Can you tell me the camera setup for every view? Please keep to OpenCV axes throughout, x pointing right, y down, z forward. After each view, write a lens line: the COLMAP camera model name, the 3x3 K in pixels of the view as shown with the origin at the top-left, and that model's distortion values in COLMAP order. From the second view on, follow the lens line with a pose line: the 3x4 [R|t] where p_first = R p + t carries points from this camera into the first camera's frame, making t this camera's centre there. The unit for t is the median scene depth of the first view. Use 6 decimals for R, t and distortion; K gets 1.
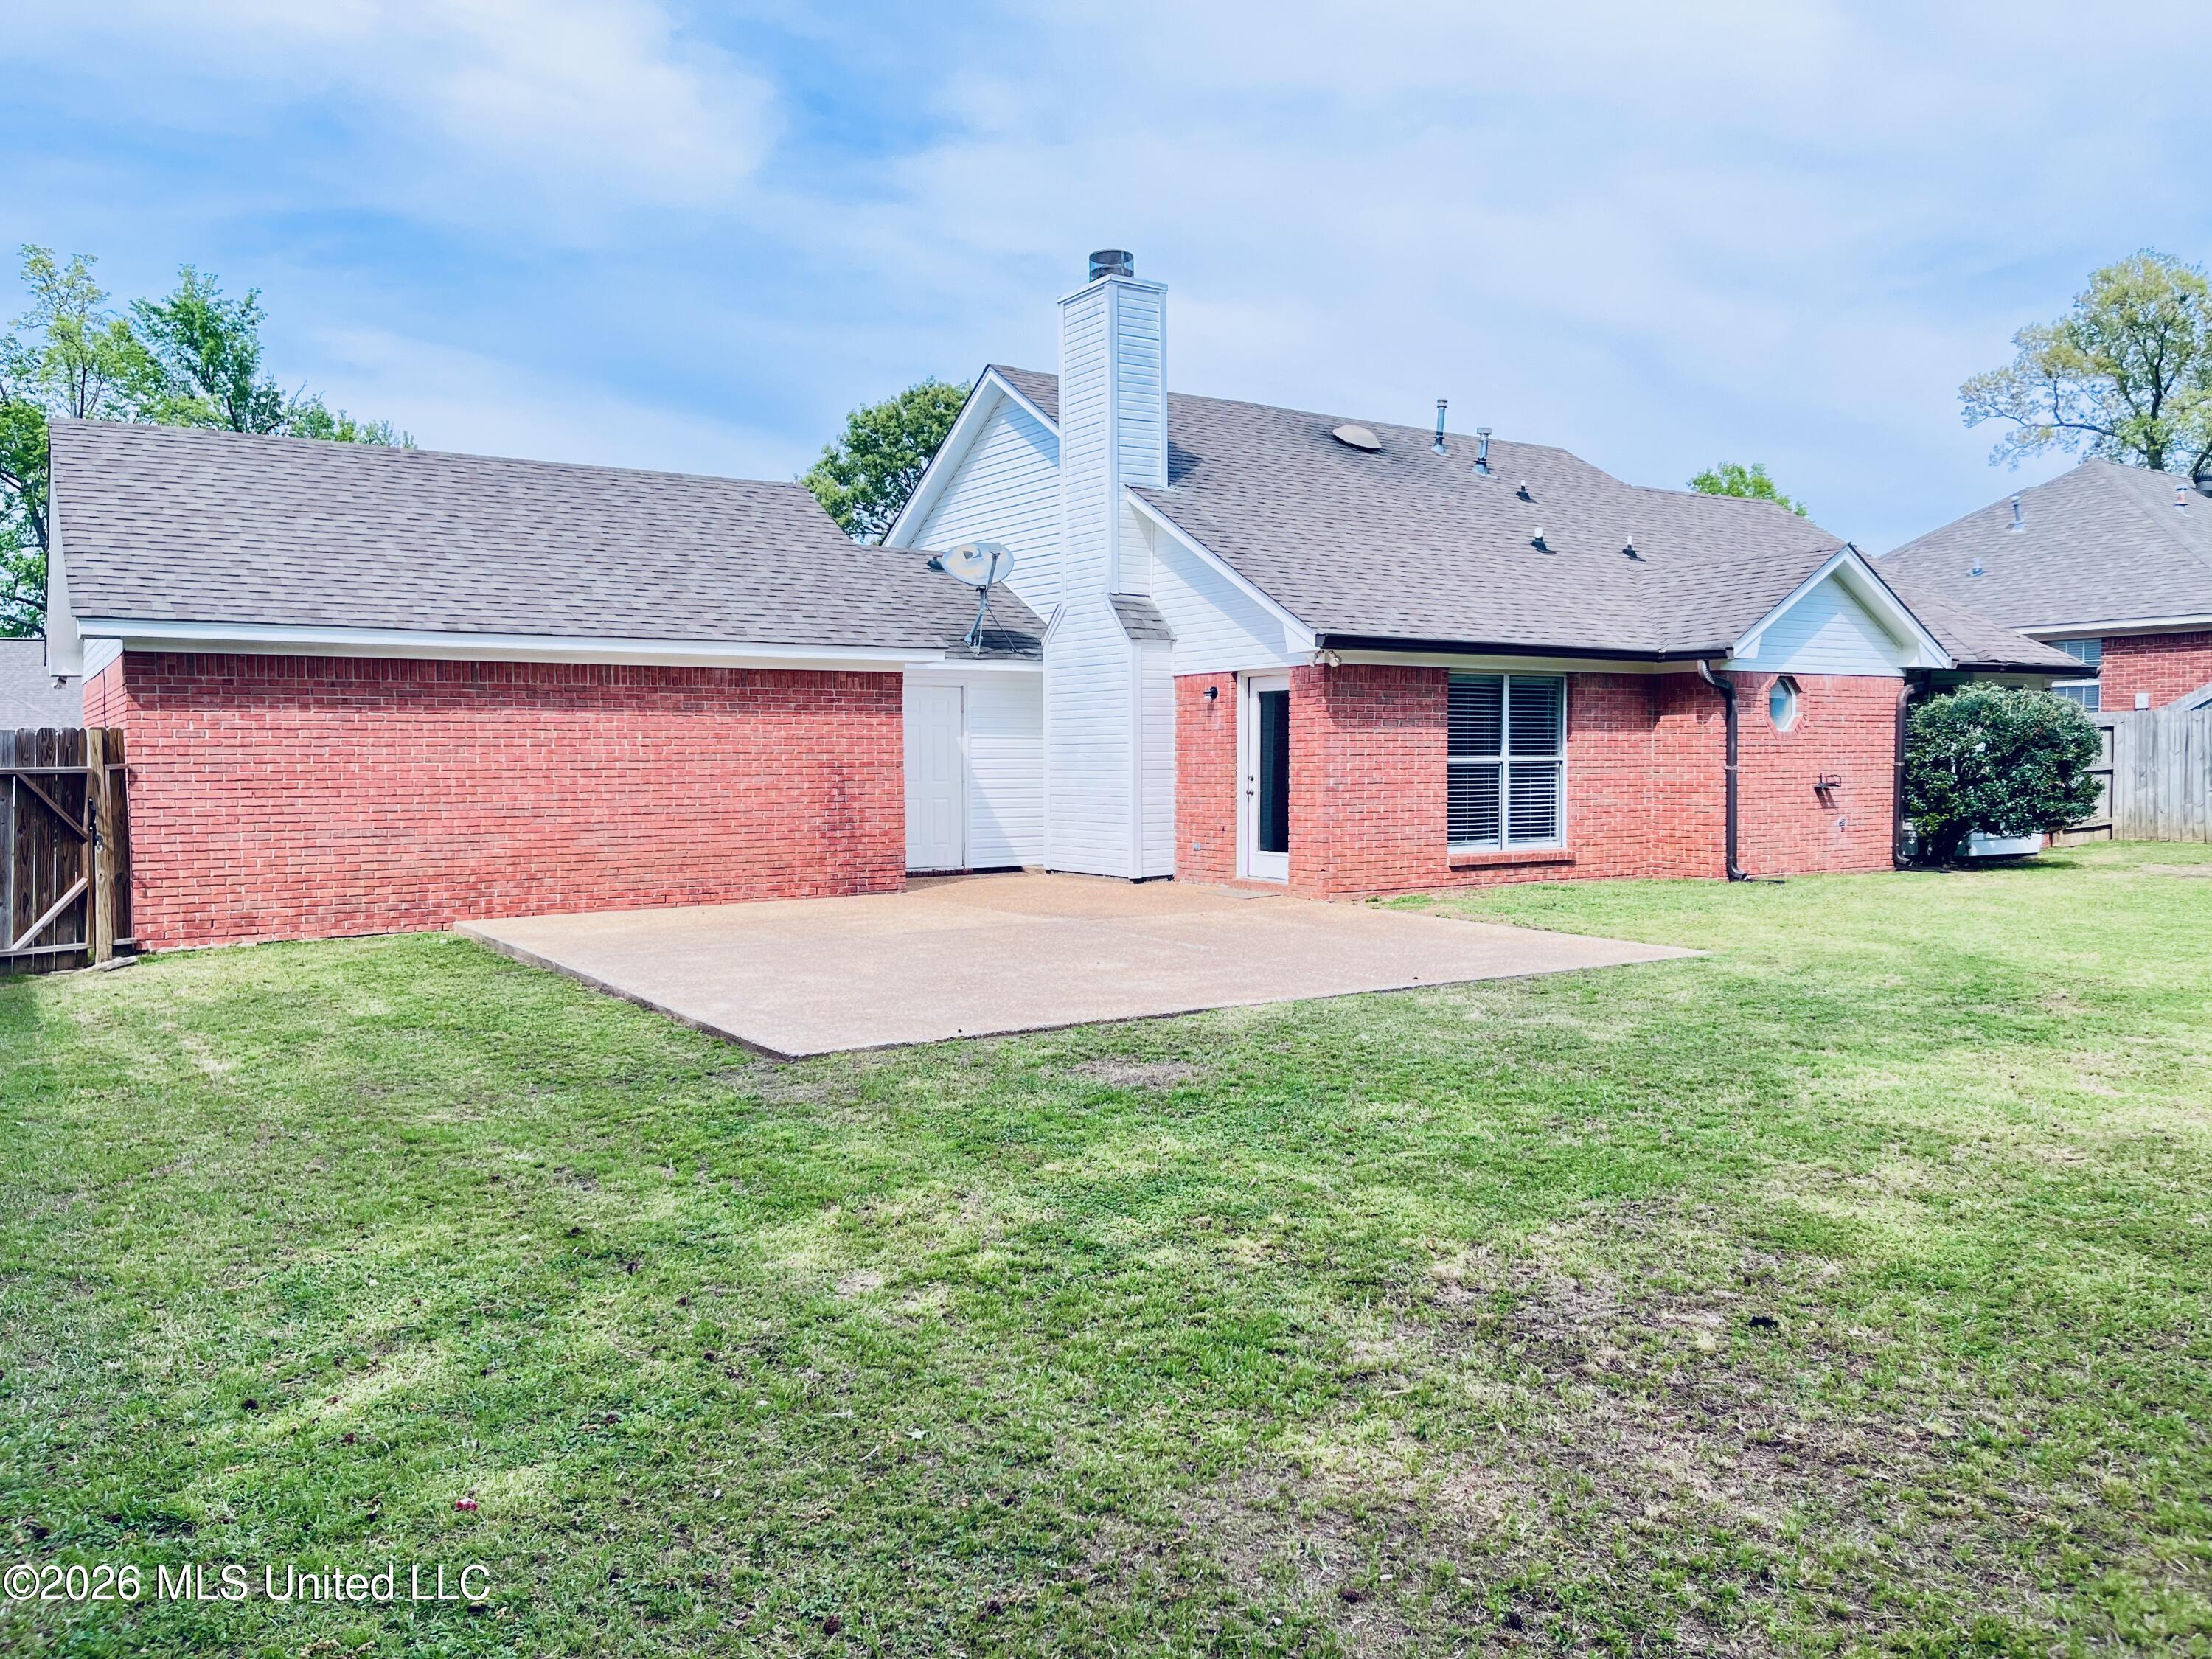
lens RADIAL K [[1597.7, 0, 1129.5], [0, 1597.7, 835.6], [0, 0, 1]] dist [0.017121, -0.014064]
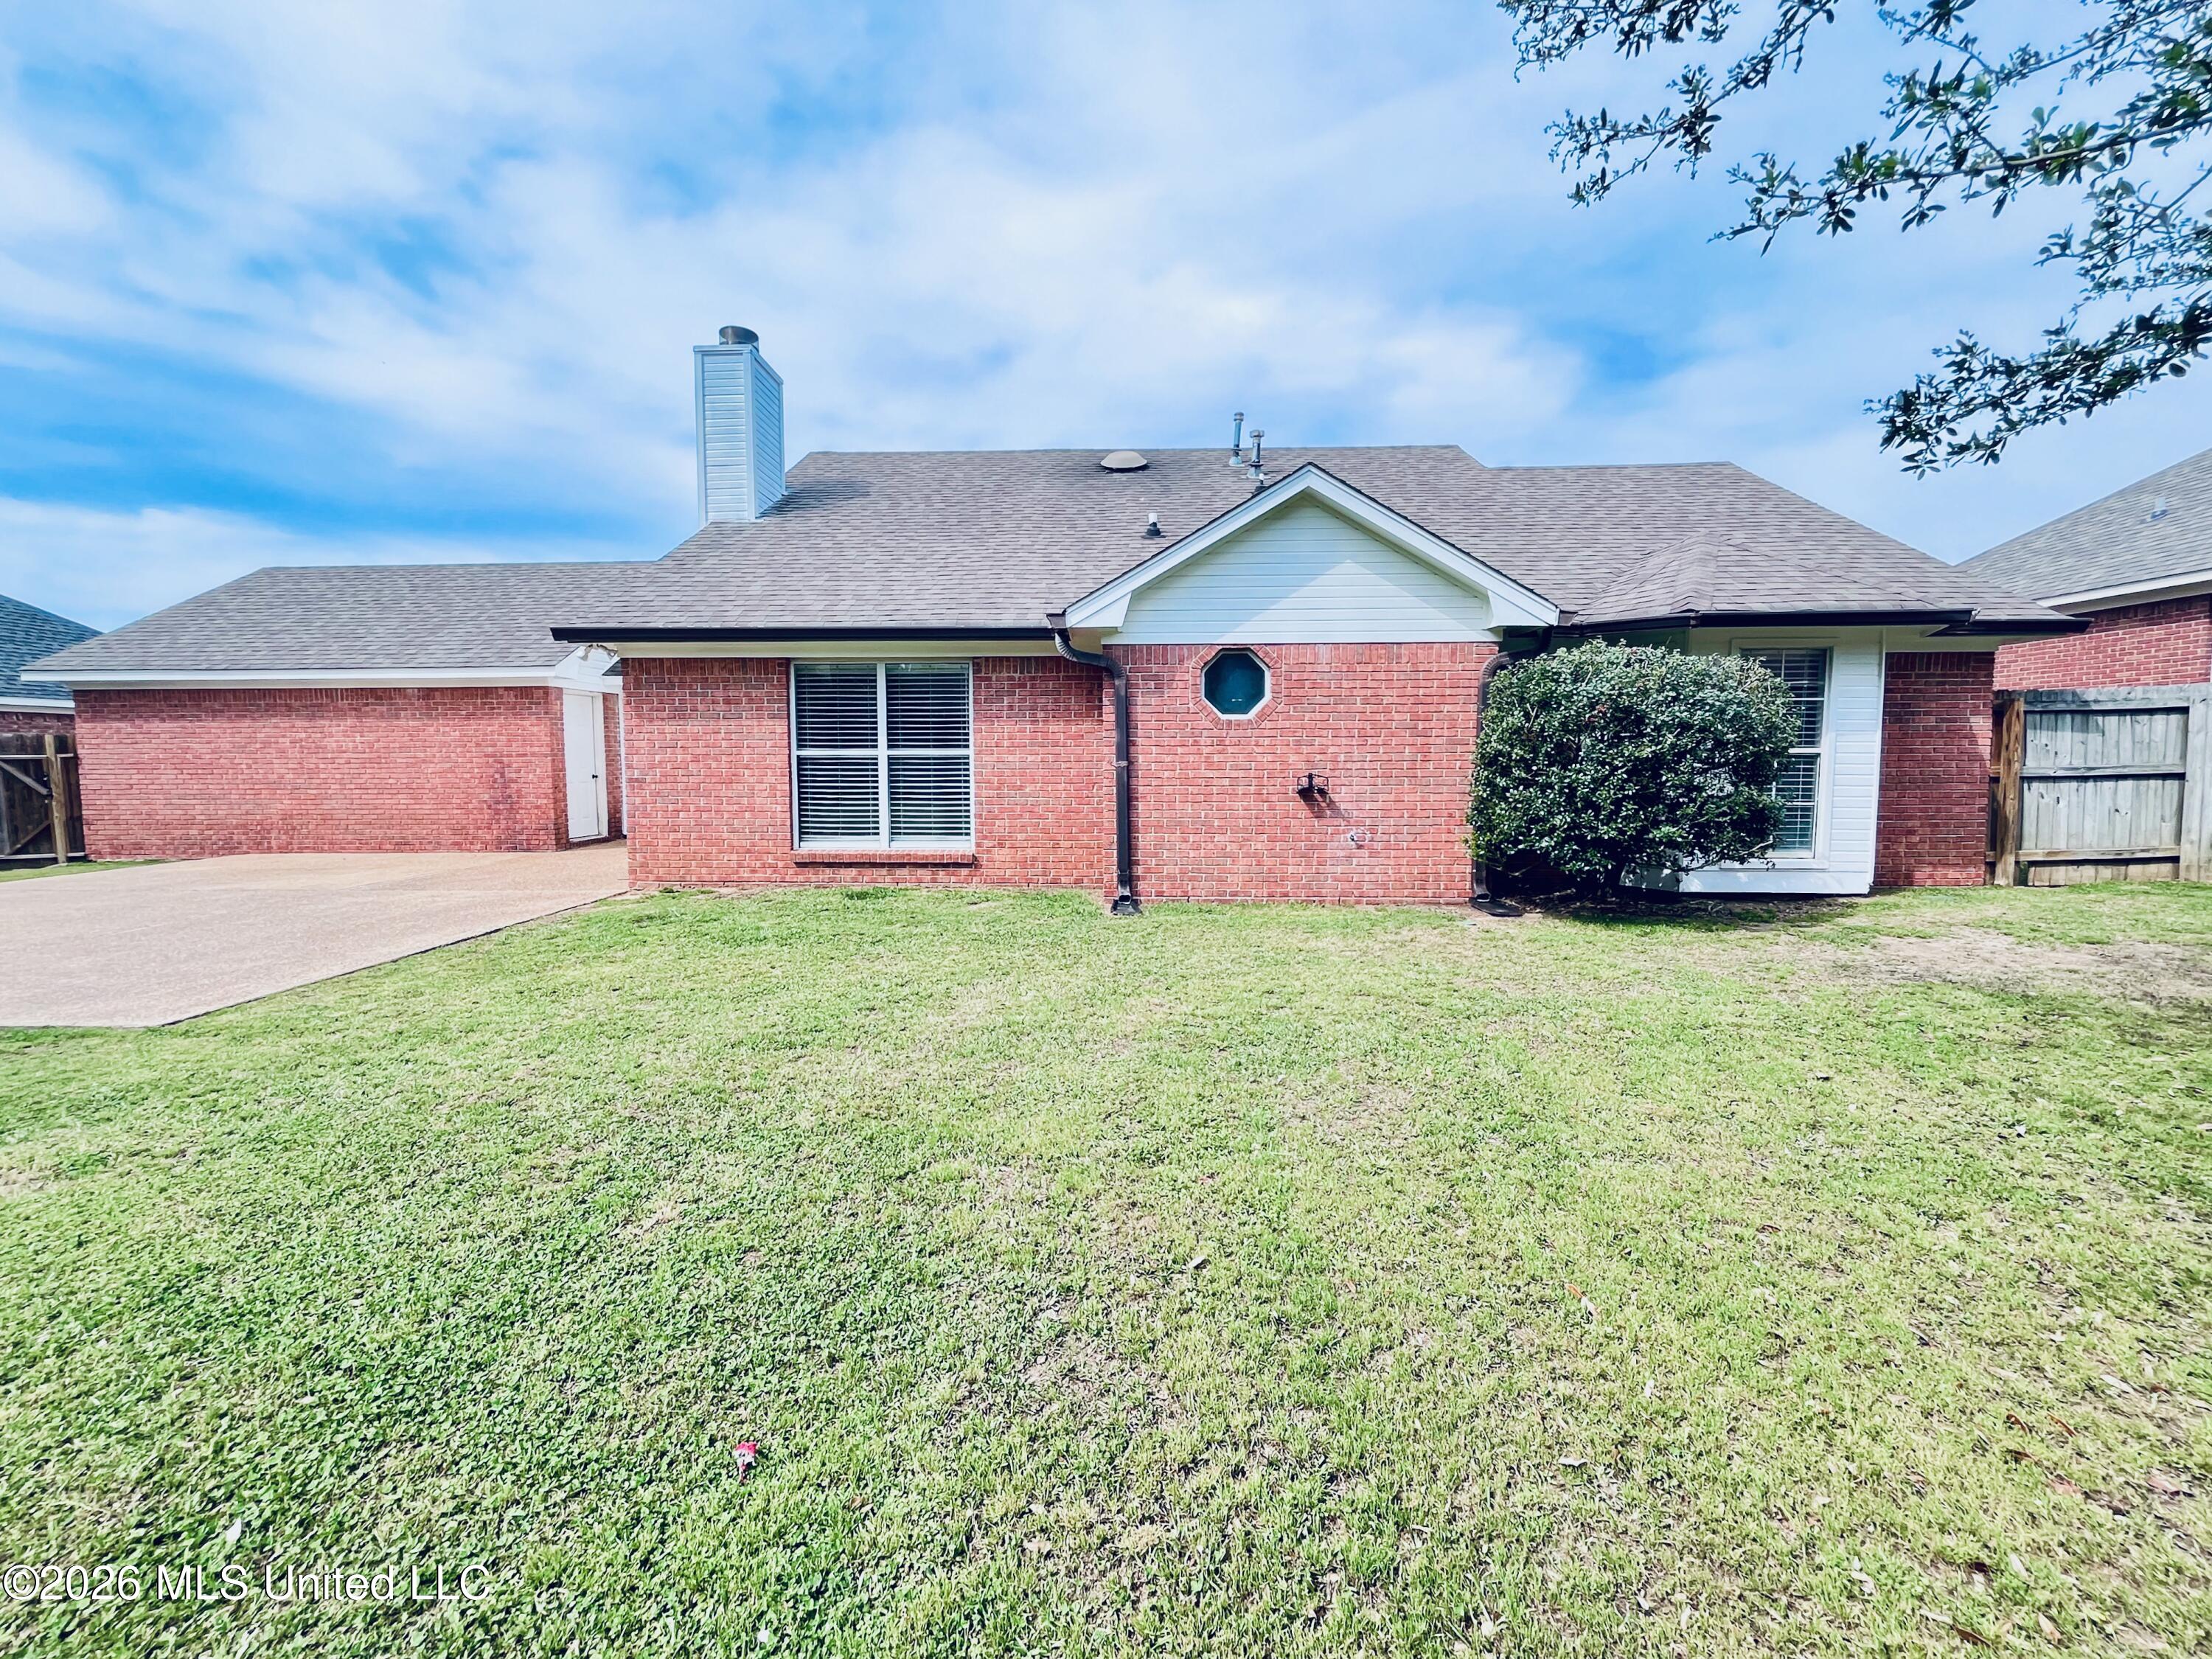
lens RADIAL K [[906.3, 0, 1101.8], [0, 906.3, 820.0], [0, 0, 1]] dist [-0.005152, 0.000683]
pose [[0.814292, 0.044253, -0.578766, 0.669040], [-0.029142, 0.998949, 0.035379, -0.031076], [0.579724, -0.011942, 0.814726, 0.653731]]
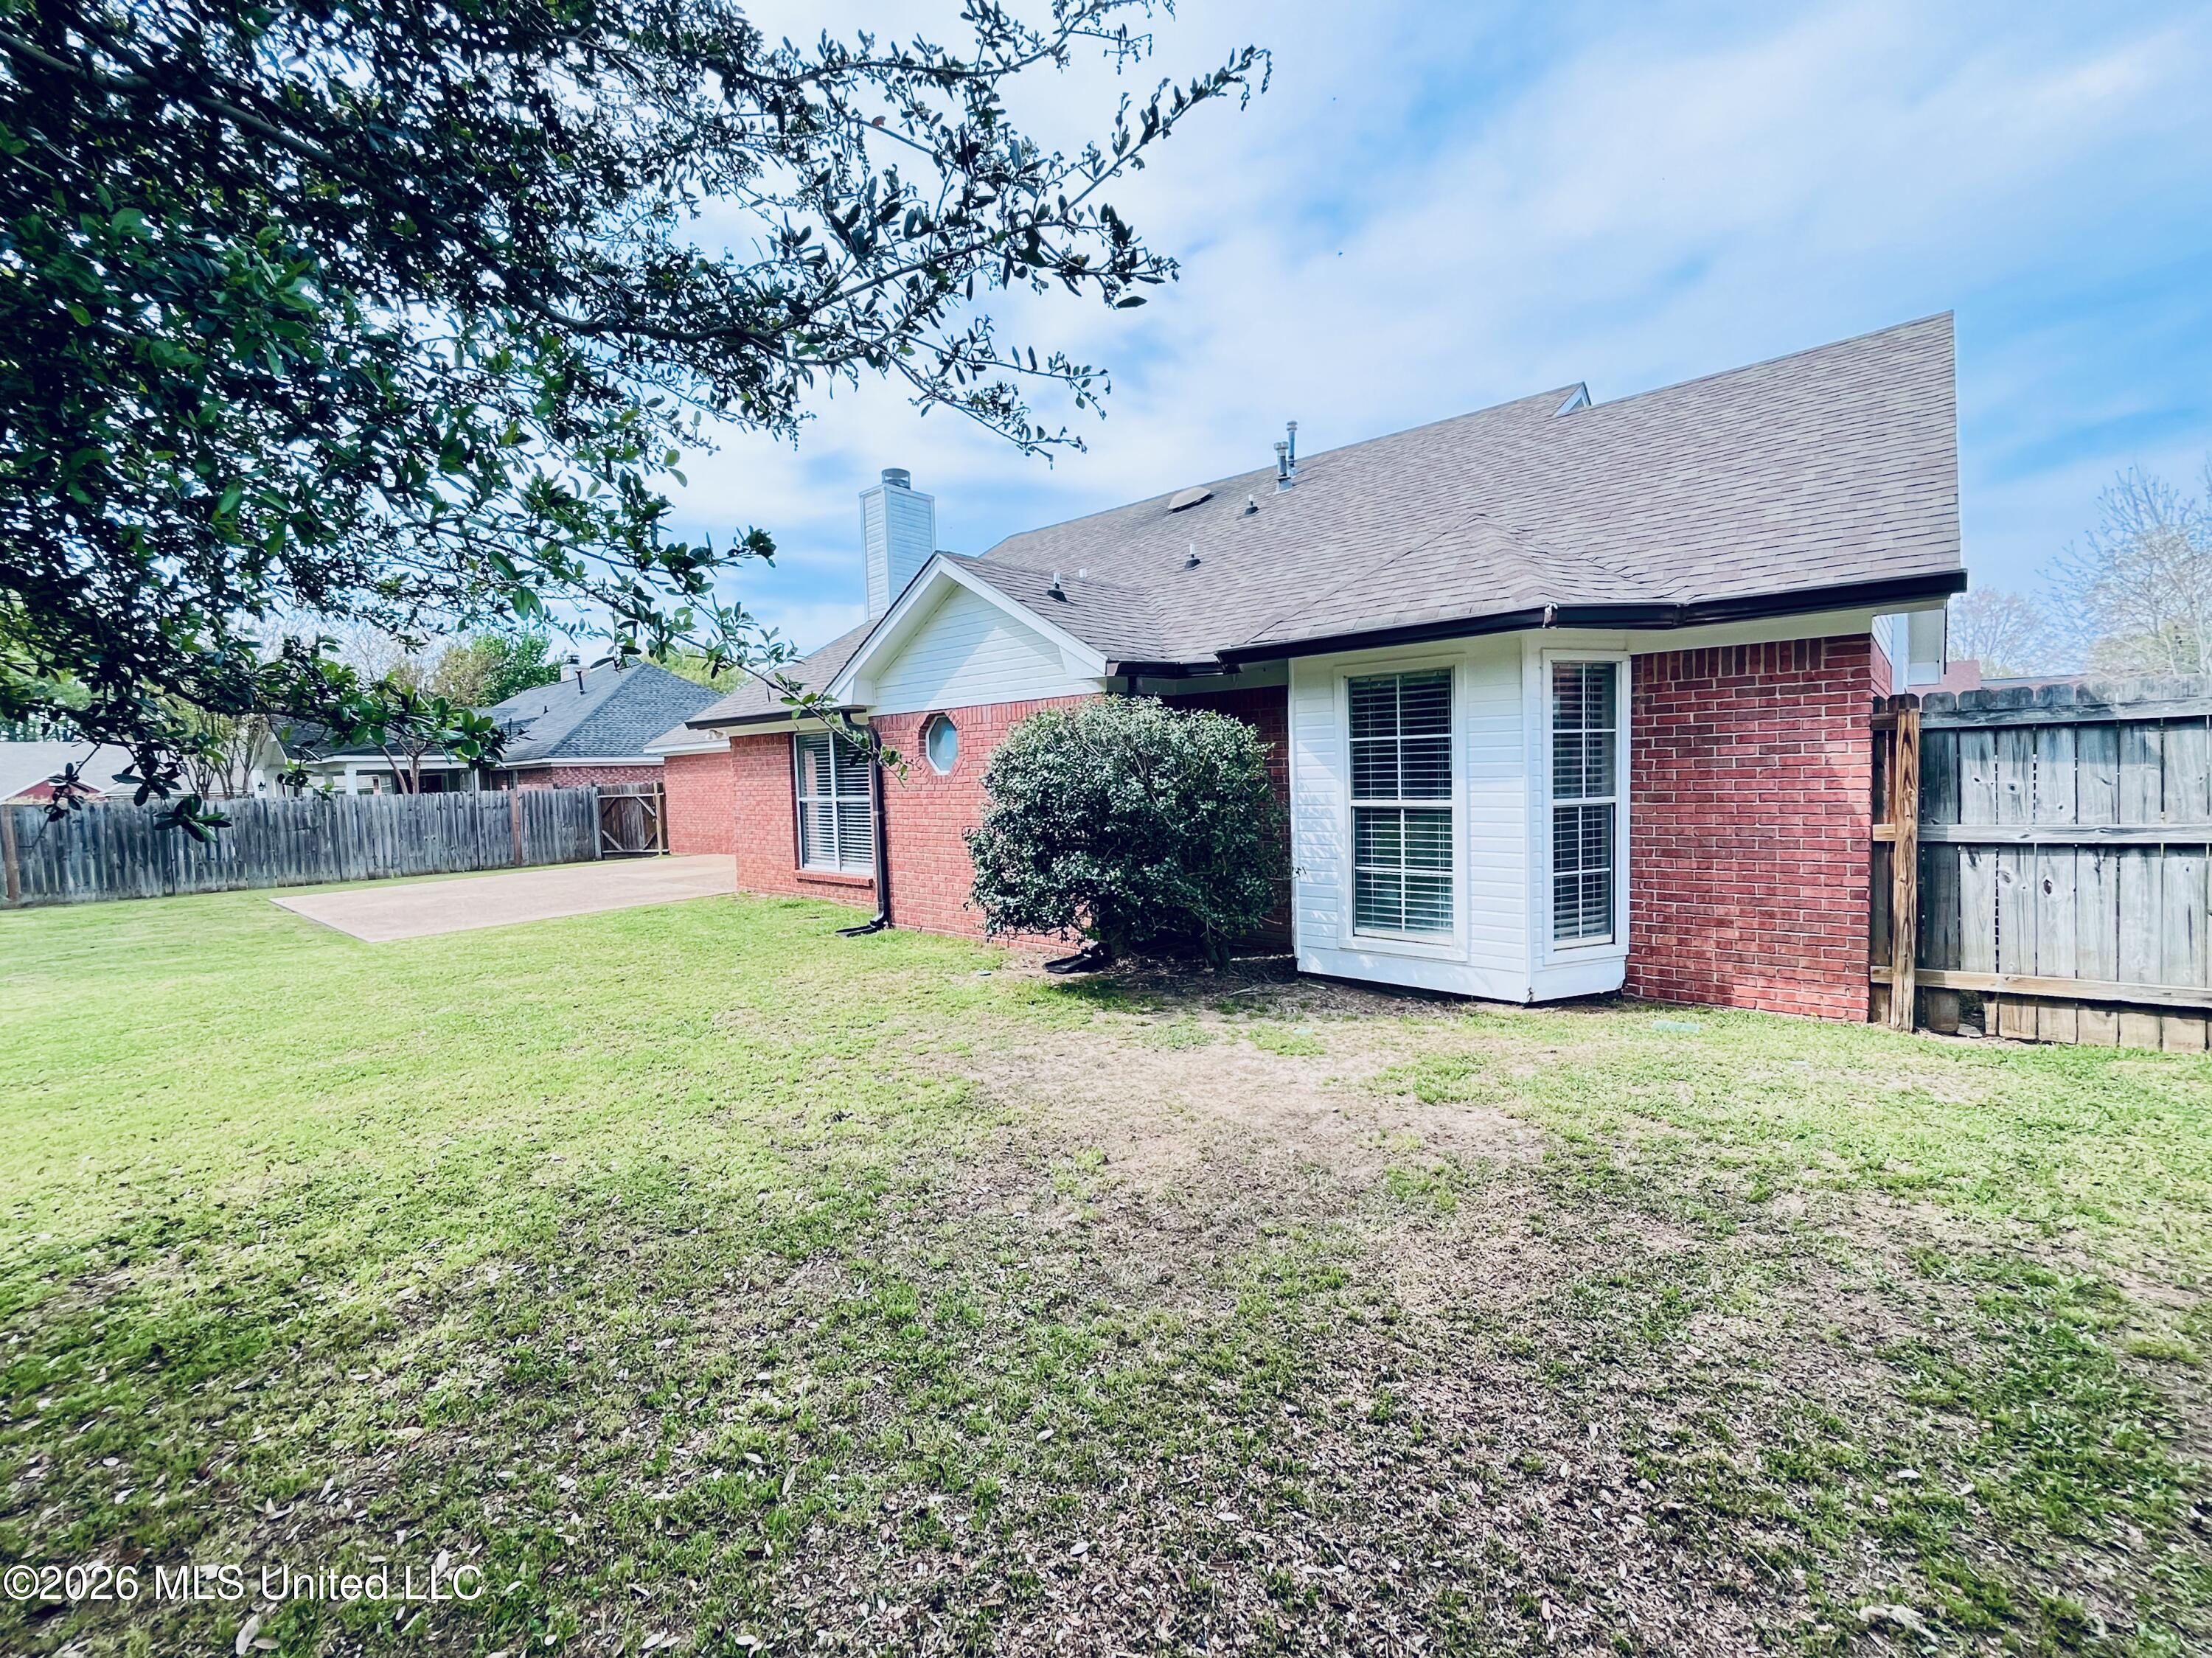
lens RADIAL K [[906.3, 0, 1127.2], [0, 906.3, 820.5], [0, 0, 1]] dist [-0.005152, 0.000683]
pose [[0.290326, 0.056732, -0.955245, 1.007321], [-0.008051, 0.998351, 0.056845, -0.075387], [0.956894, -0.008812, 0.290304, 1.039769]]
